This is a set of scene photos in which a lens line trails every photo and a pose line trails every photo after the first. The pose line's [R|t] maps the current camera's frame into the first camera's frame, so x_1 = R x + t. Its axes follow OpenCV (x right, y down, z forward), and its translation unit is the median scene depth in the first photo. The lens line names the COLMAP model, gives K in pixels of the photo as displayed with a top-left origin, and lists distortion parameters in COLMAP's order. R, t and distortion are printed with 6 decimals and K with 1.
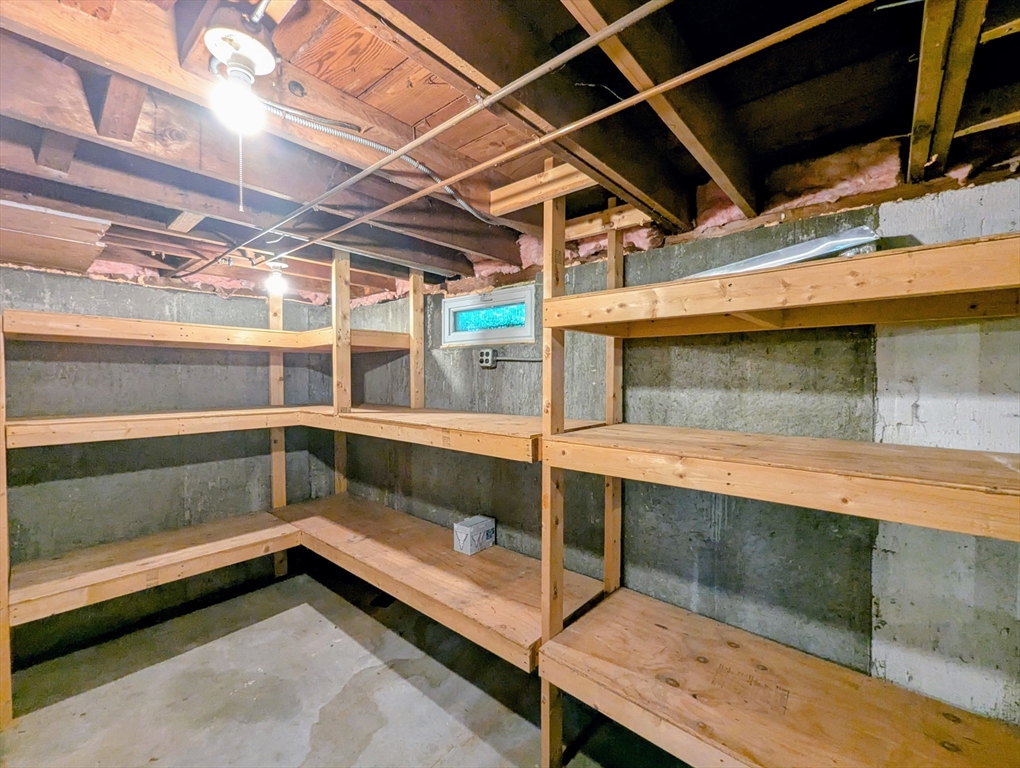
lens RADIAL K [[424.8, 0, 516.8], [0, 424.8, 387.1], [0, 0, 1]] dist [-0.000833, 0.000048]
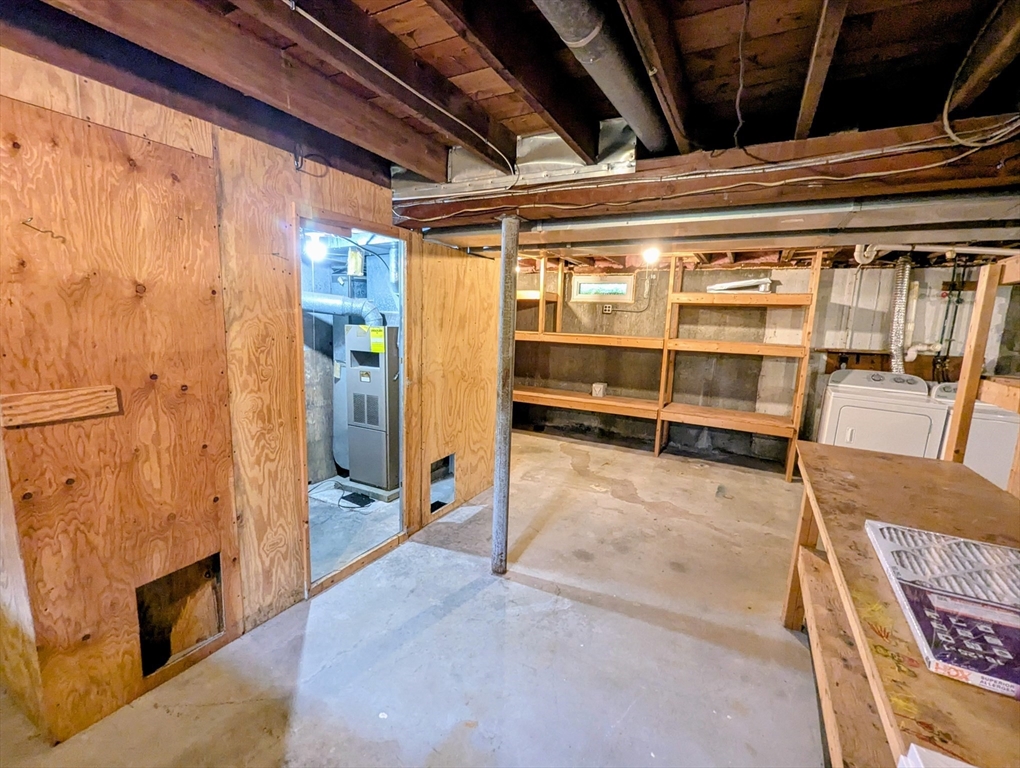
lens RADIAL K [[443.7, 0, 510.0], [0, 443.7, 384.0], [0, 0, 1]] dist [-0.001172, -0.000042]
pose [[0.979059, -0.002453, 0.203562, -1.305000], [-0.025185, 0.990787, 0.133067, 0.027073], [-0.202013, -0.135407, 0.969977, -1.453305]]
